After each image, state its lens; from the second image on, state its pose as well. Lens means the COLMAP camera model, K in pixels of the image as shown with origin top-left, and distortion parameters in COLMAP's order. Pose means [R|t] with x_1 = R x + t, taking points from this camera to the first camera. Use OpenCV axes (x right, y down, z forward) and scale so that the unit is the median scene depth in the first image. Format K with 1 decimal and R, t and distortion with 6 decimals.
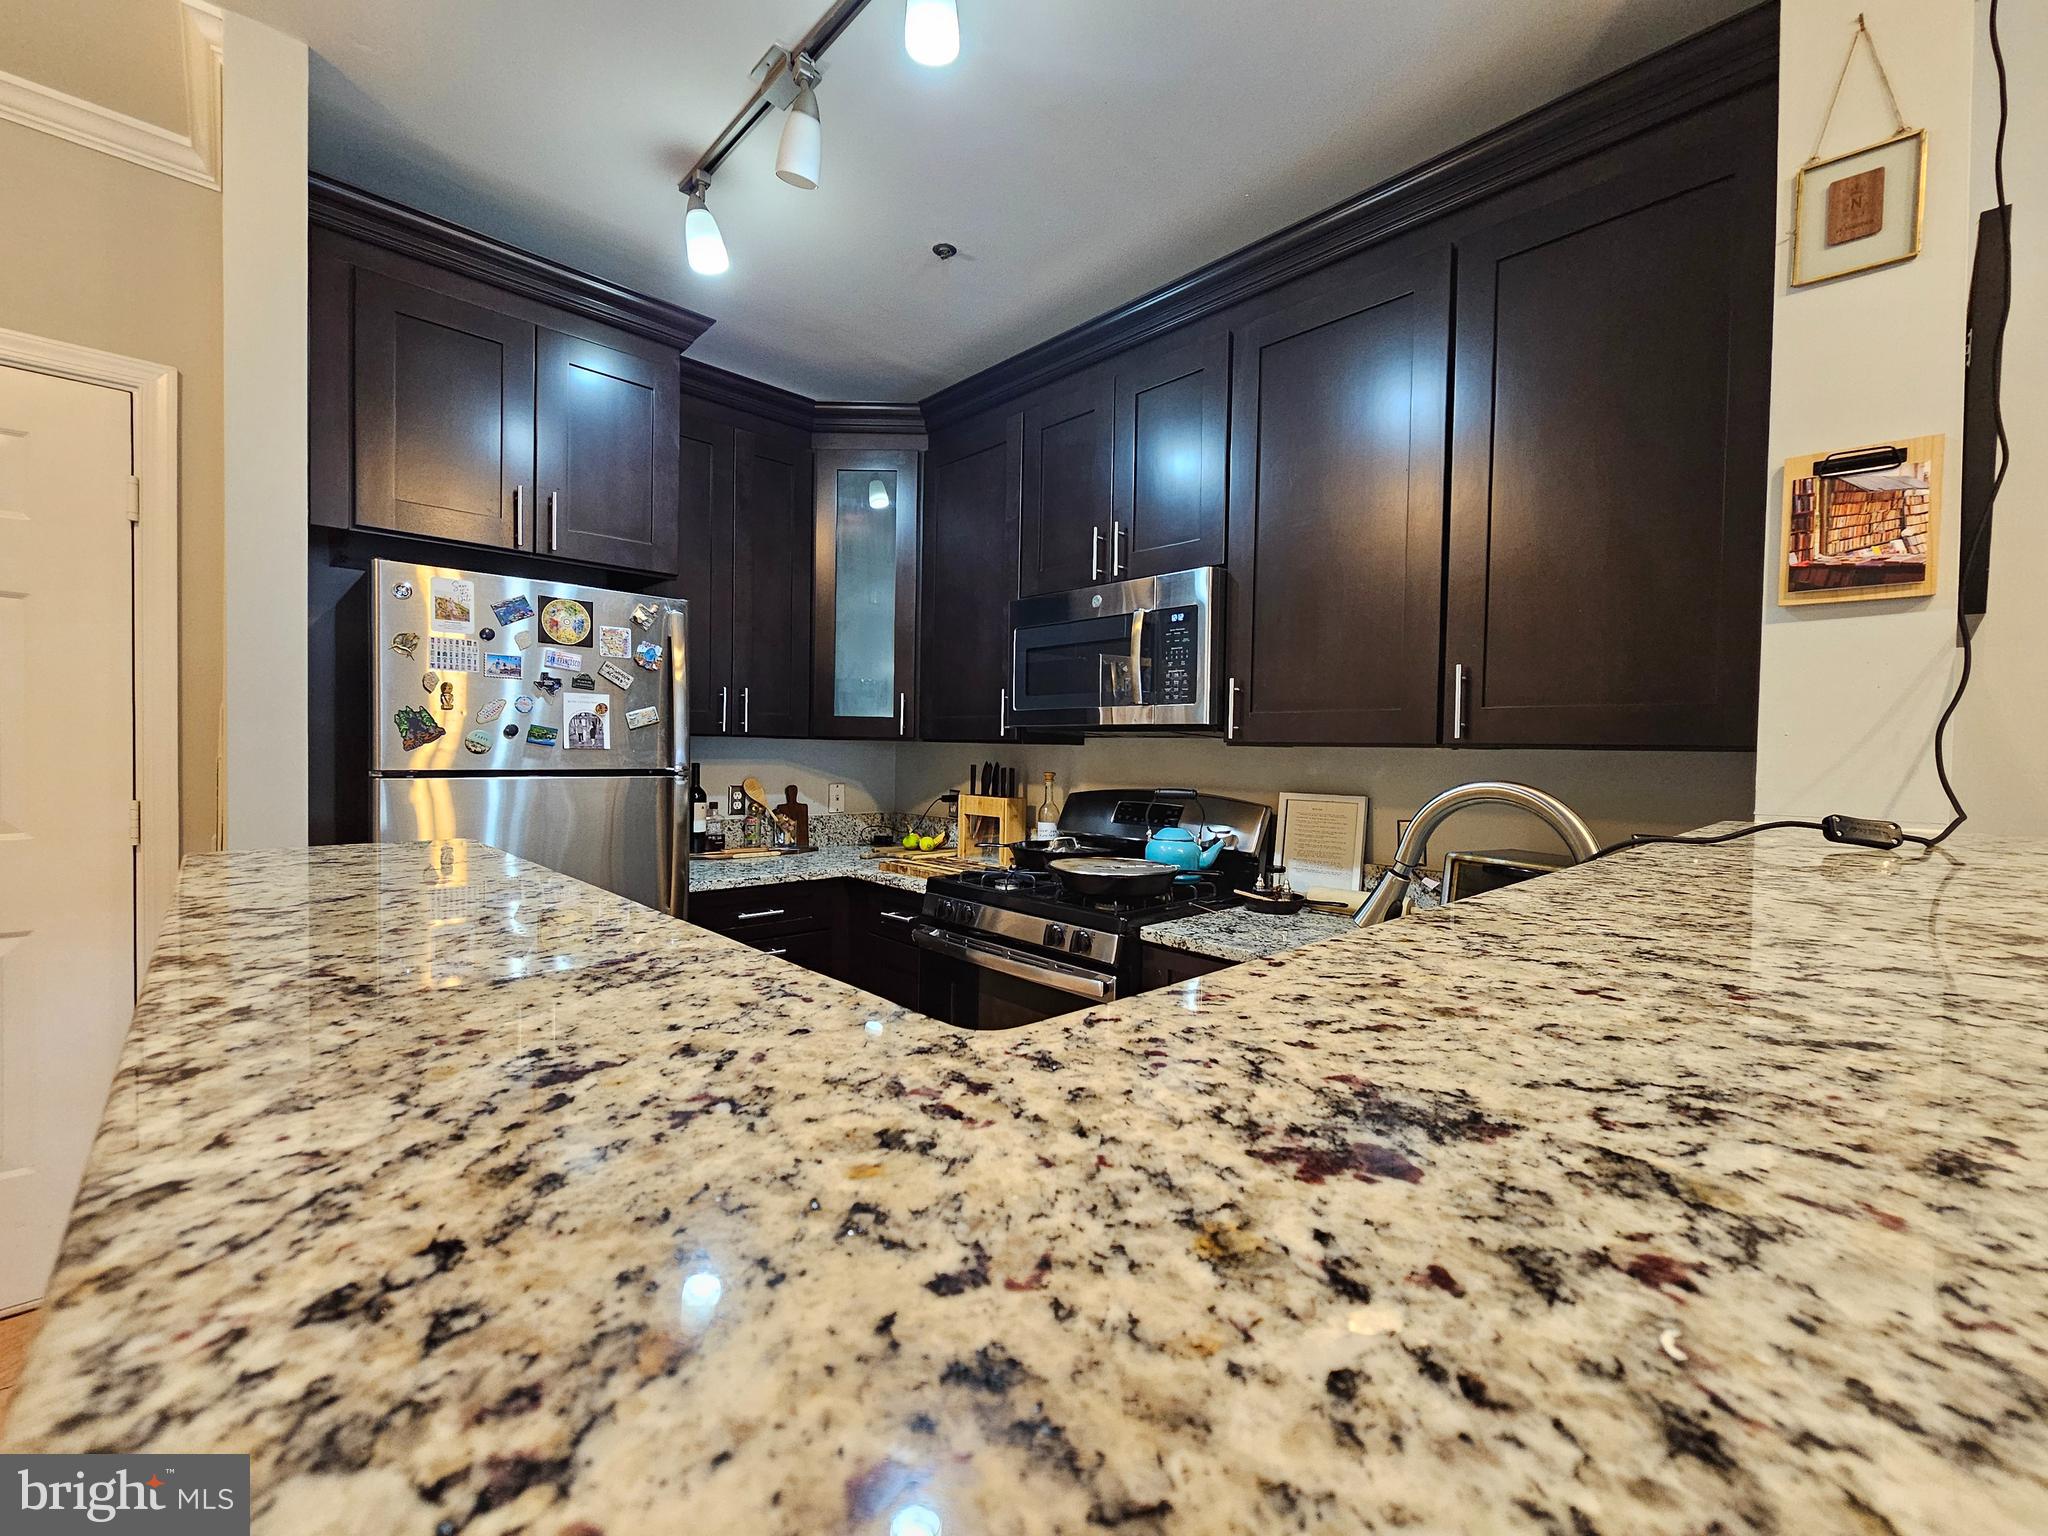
lens RADIAL K [[846.0, 0, 1020.1], [0, 846.0, 769.6], [0, 0, 1]] dist [-0.000652, -0.000198]
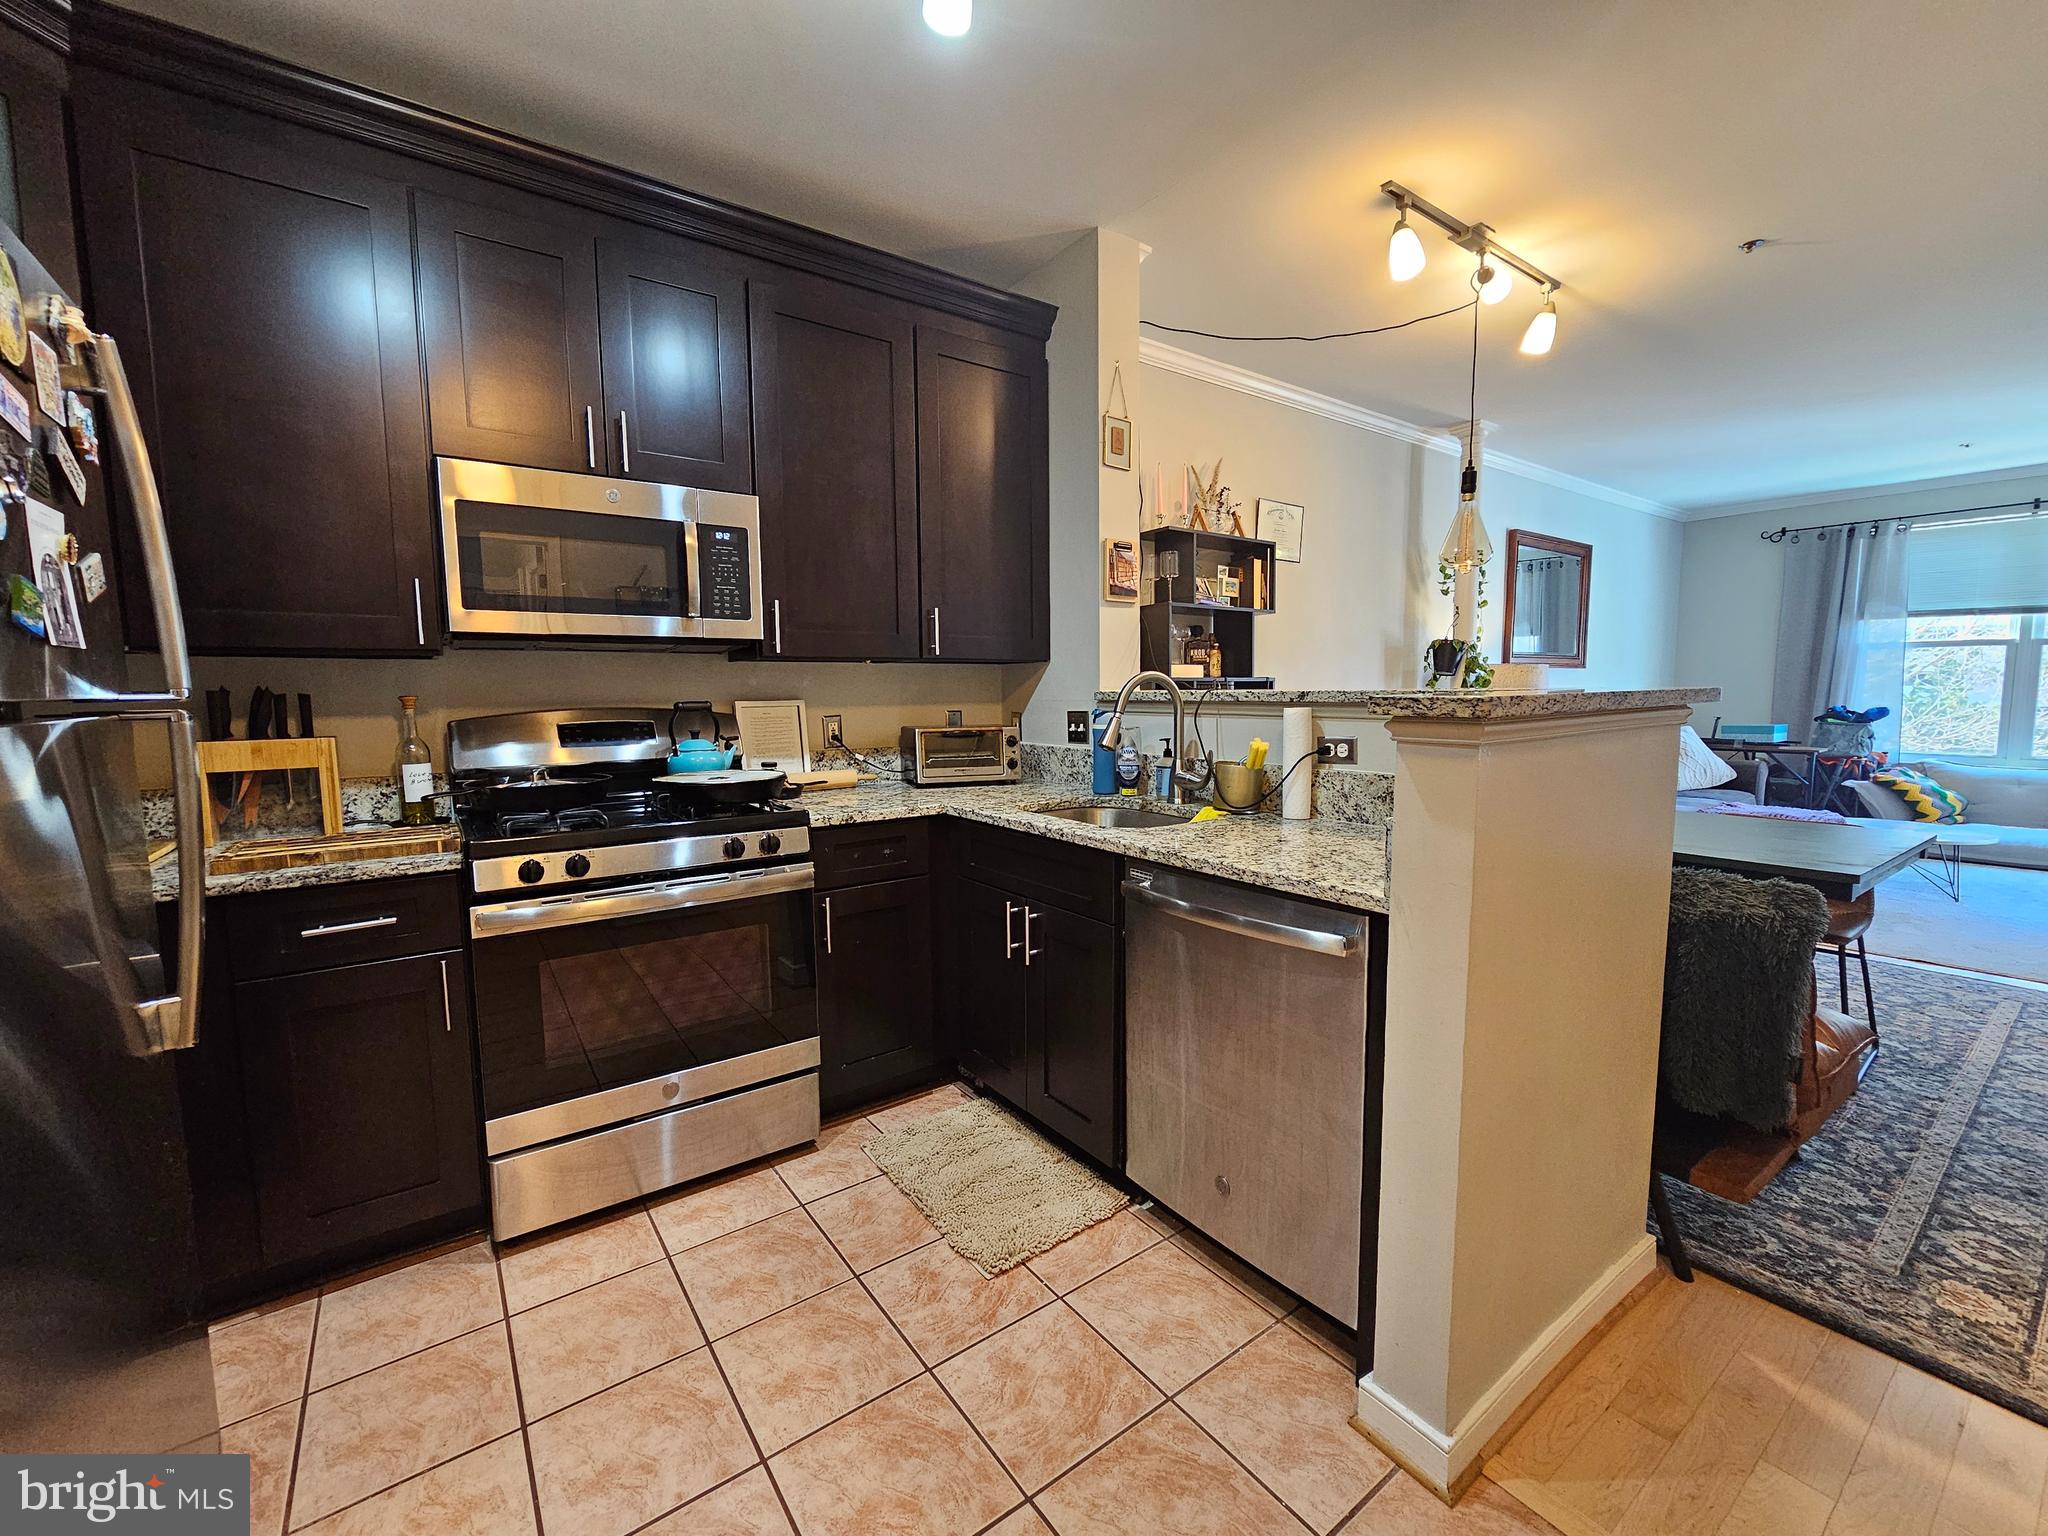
lens RADIAL K [[846.0, 0, 1020.1], [0, 846.0, 769.6], [0, 0, 1]] dist [-0.000652, -0.000198]
pose [[0.130404, -0.117044, 0.984528, -0.843279], [0.034160, 0.992948, 0.113521, 0.001735], [-0.990872, 0.018828, 0.133482, 0.505319]]
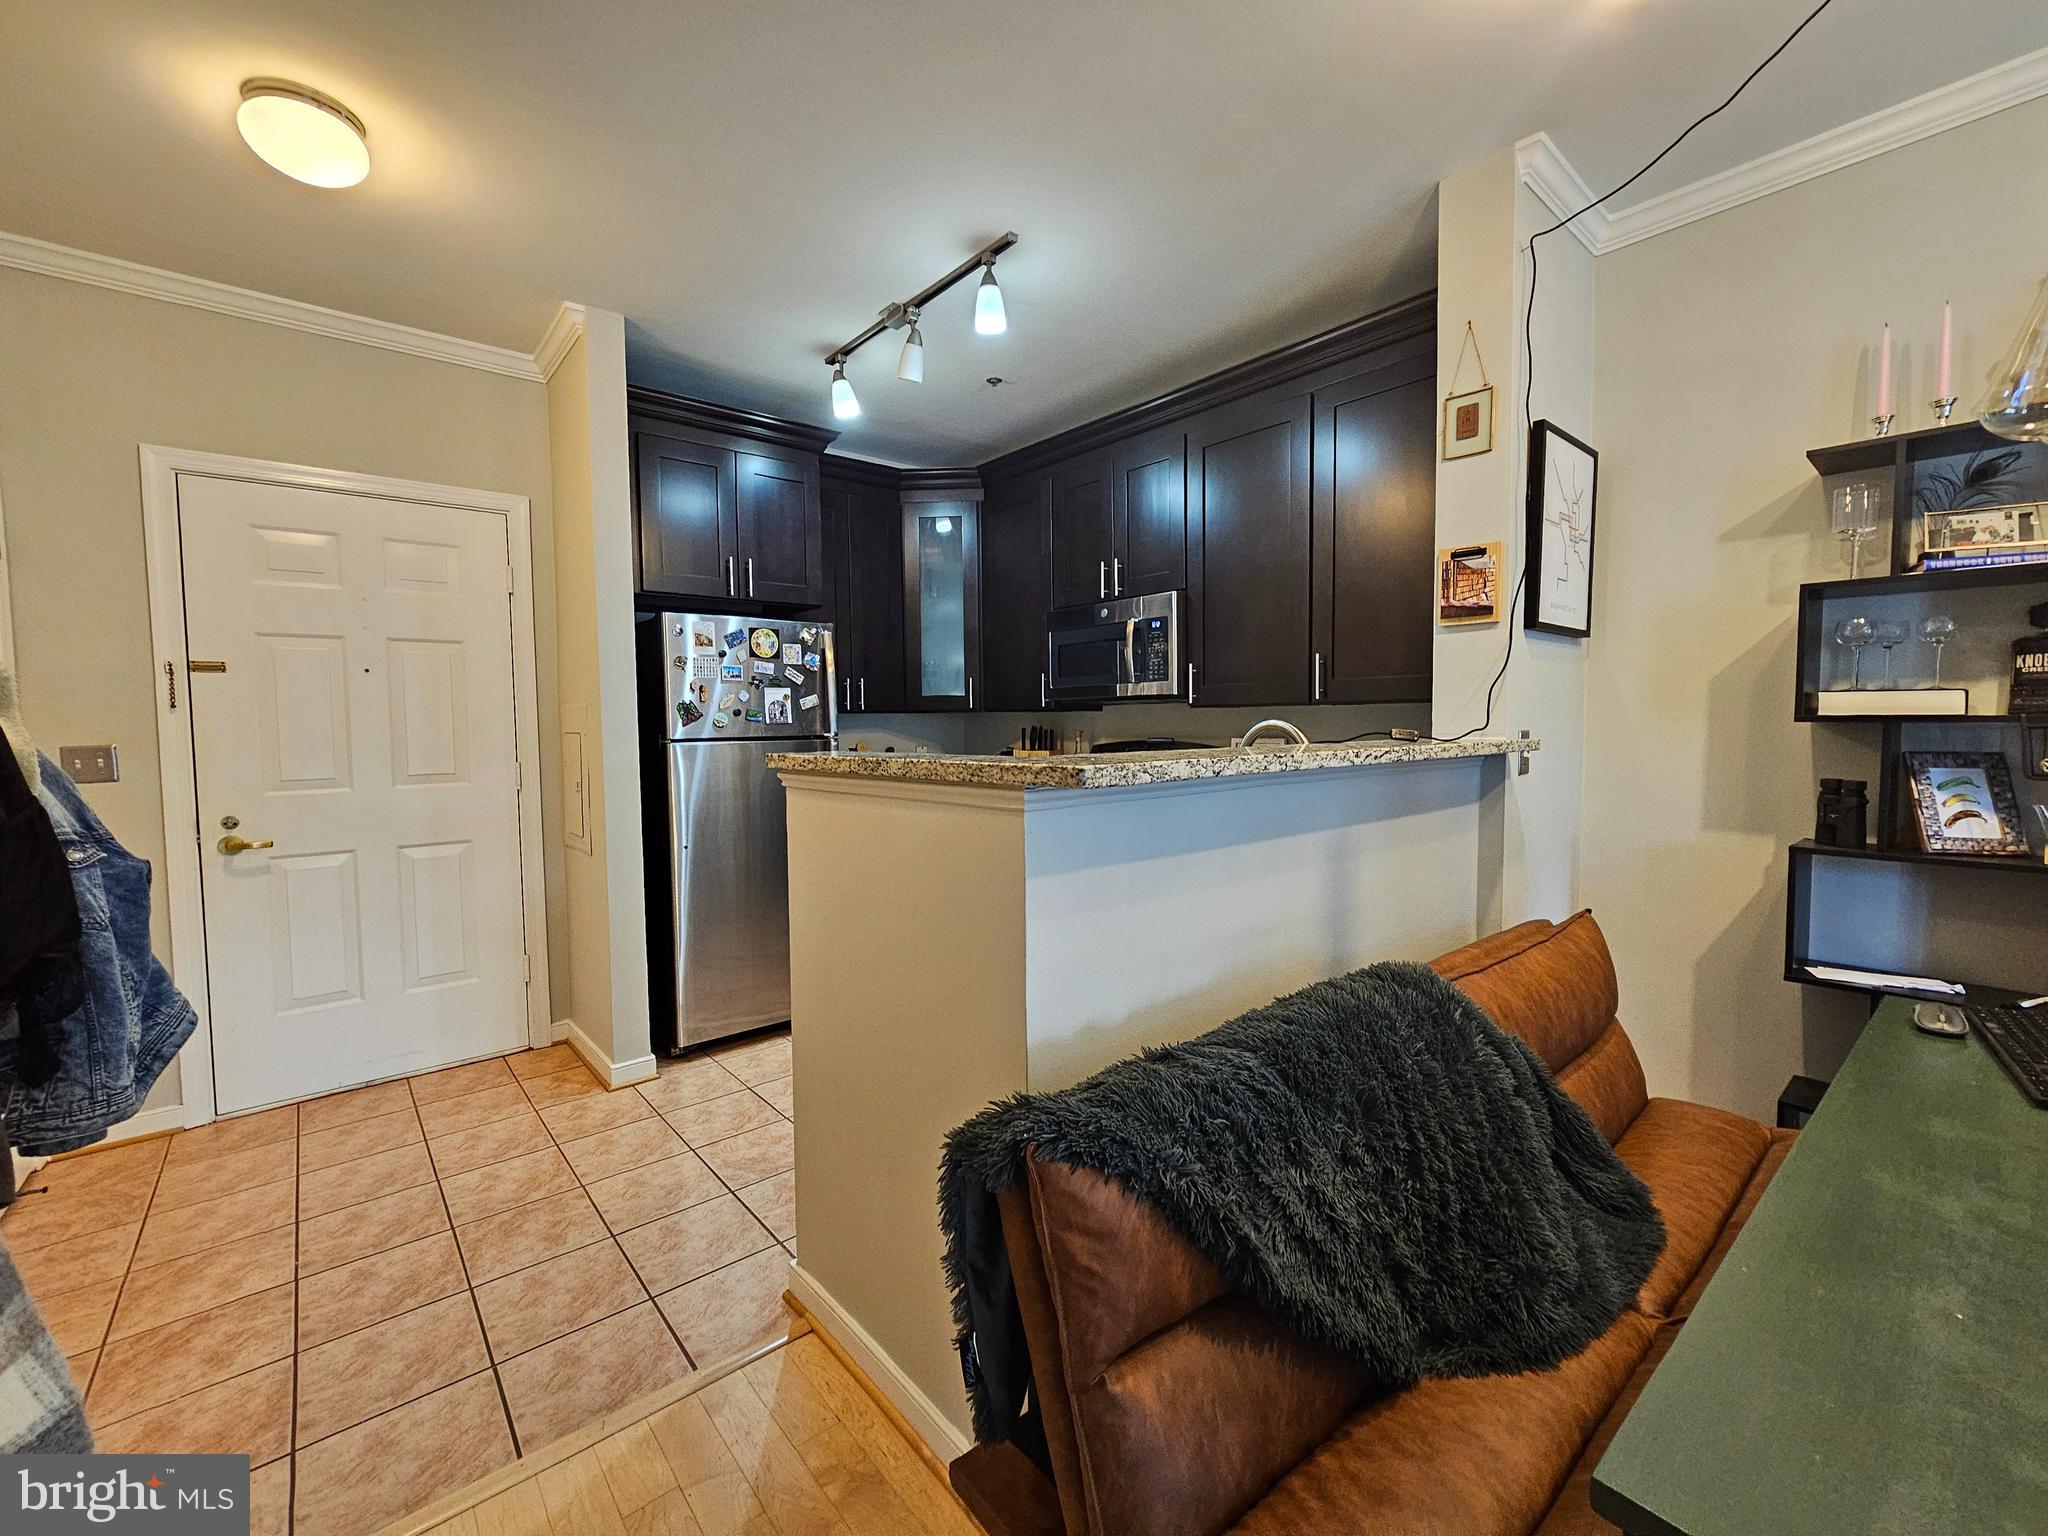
lens RADIAL K [[846.0, 0, 1020.1], [0, 846.0, 769.6], [0, 0, 1]] dist [-0.000652, -0.000198]
pose [[0.997919, -0.028258, -0.057955, 0.024494], [0.030242, 0.998976, 0.033647, 0.021793], [0.056945, -0.035329, 0.997752, -0.541293]]
